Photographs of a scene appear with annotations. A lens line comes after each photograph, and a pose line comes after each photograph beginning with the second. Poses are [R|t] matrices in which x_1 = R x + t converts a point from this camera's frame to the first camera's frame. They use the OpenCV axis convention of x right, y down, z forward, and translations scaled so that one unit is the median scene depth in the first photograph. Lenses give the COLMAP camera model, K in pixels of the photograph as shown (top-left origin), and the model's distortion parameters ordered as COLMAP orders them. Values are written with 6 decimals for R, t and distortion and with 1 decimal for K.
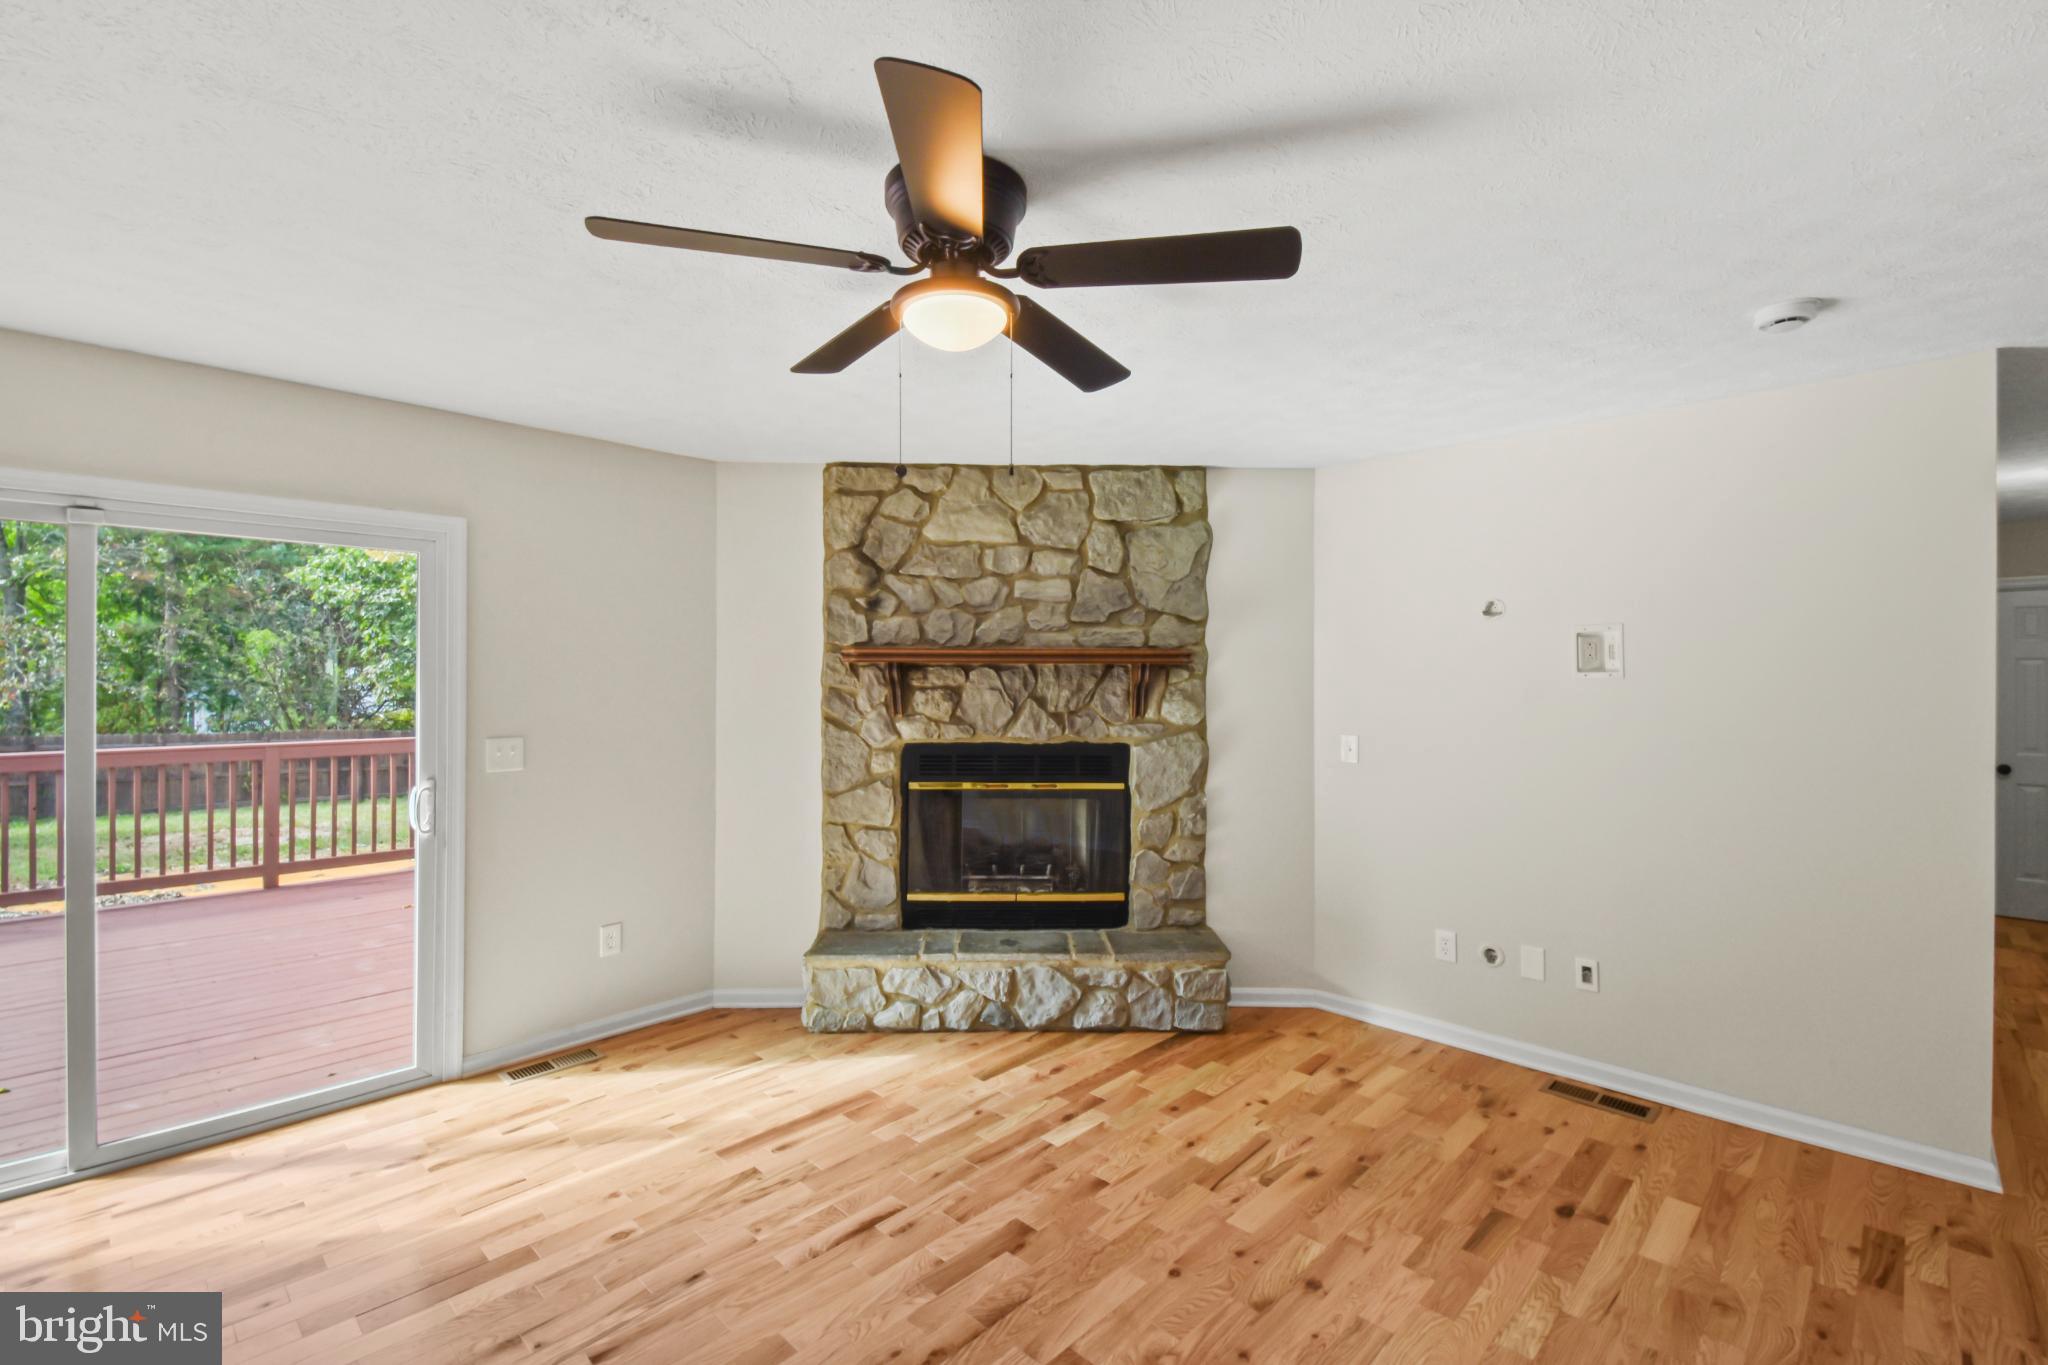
lens RADIAL K [[893.9, 0, 1025.6], [0, 893.9, 680.4], [0, 0, 1]] dist [0.045035, -0.025180]
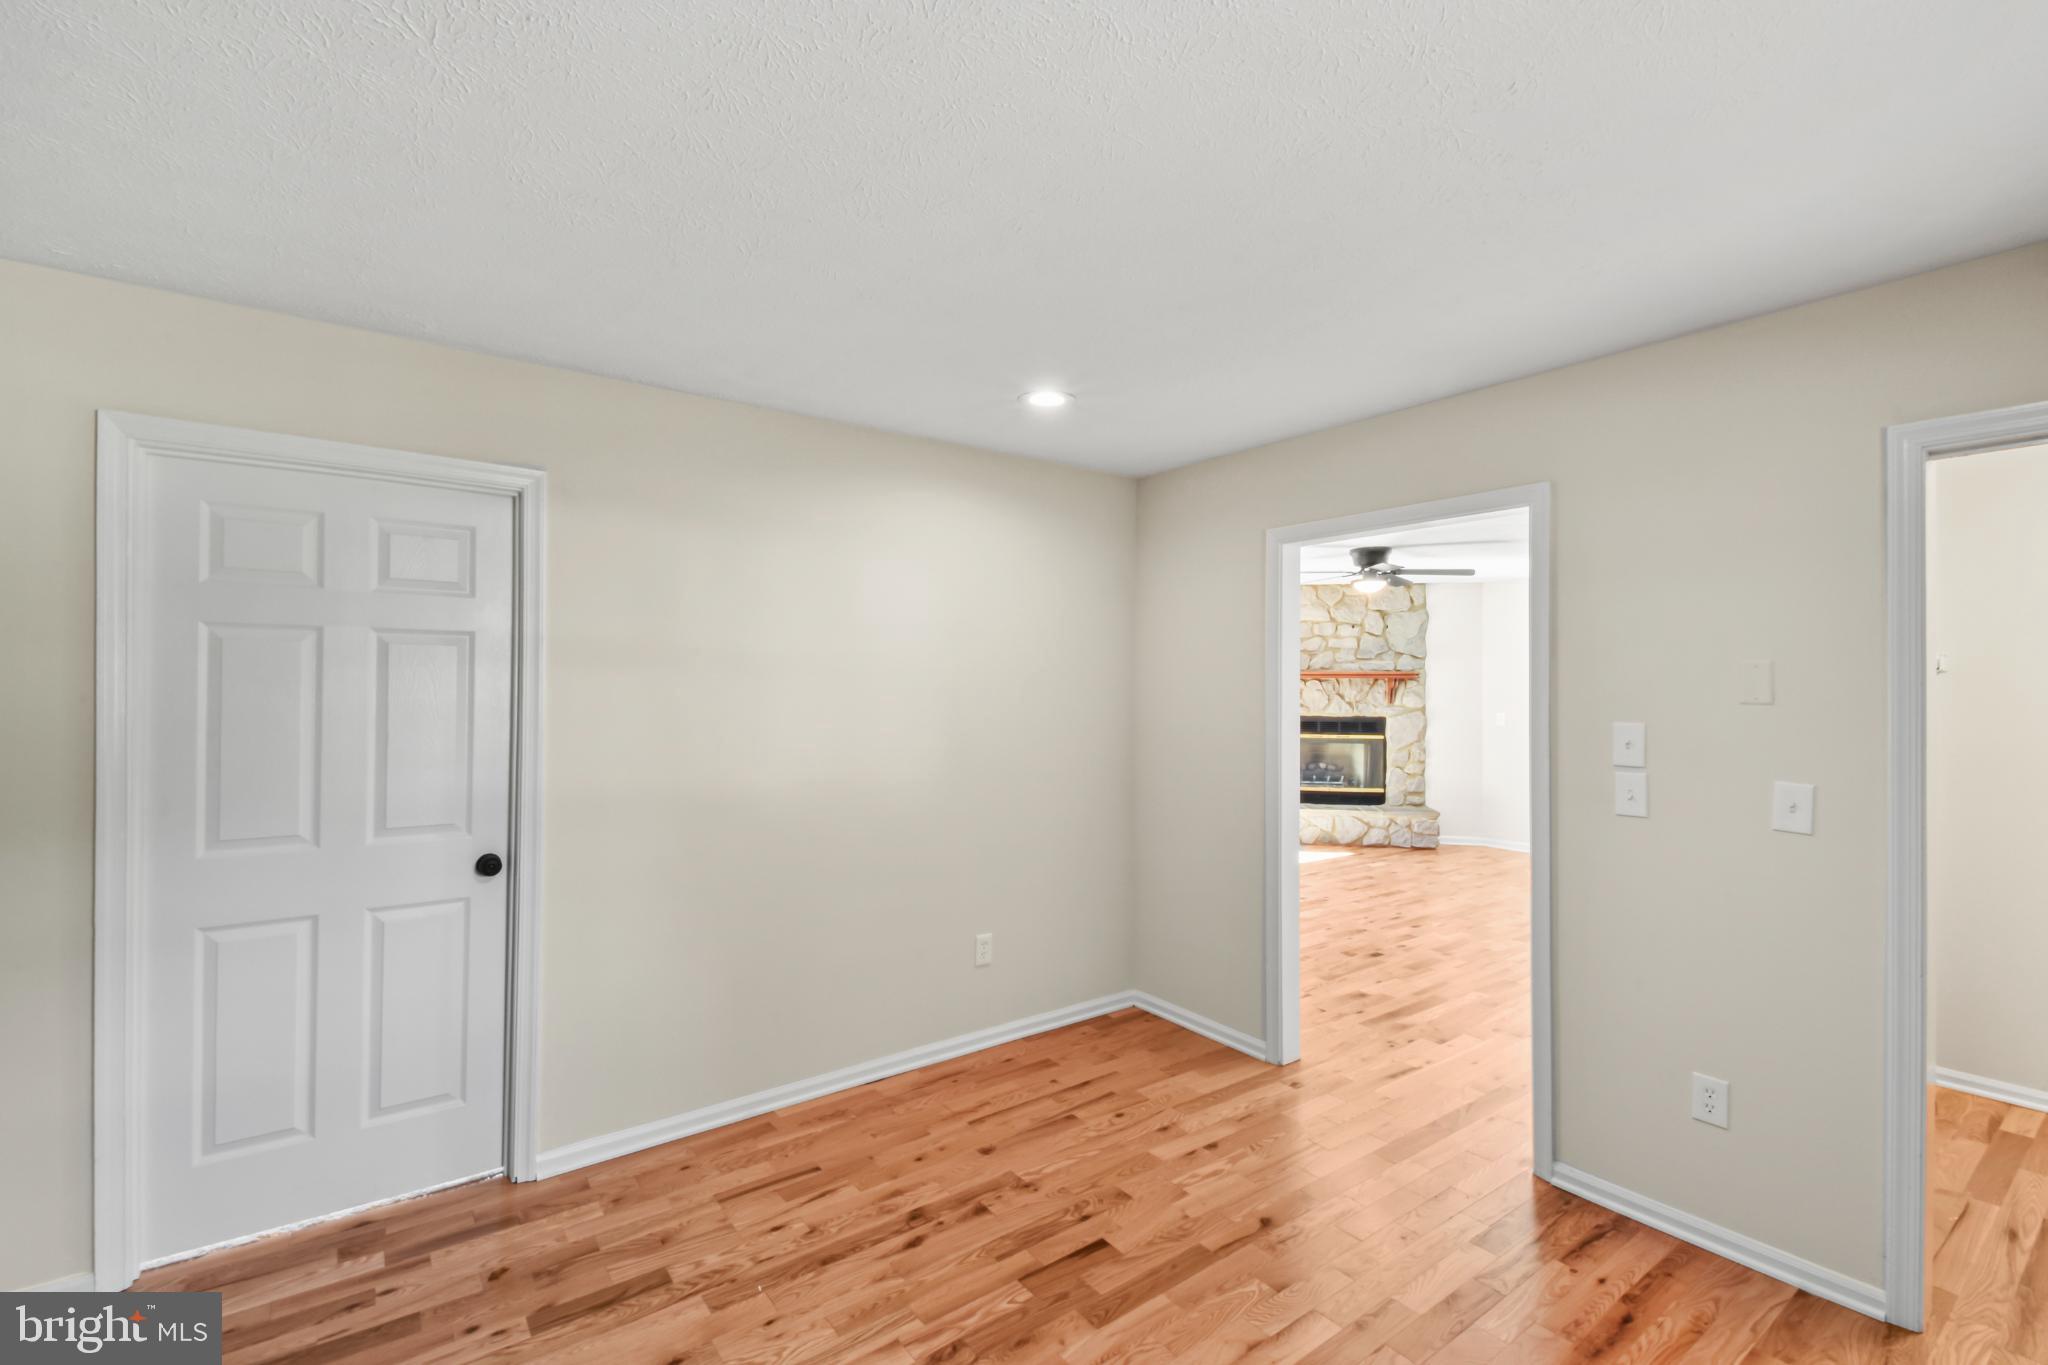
lens RADIAL K [[893.9, 0, 1025.6], [0, 893.9, 680.4], [0, 0, 1]] dist [0.045035, -0.025180]
pose [[0.986906, 0.001711, -0.161289, -0.378193], [-0.002840, 0.999973, -0.006771, 0.002853], [0.161273, 0.007141, 0.986884, -1.213283]]
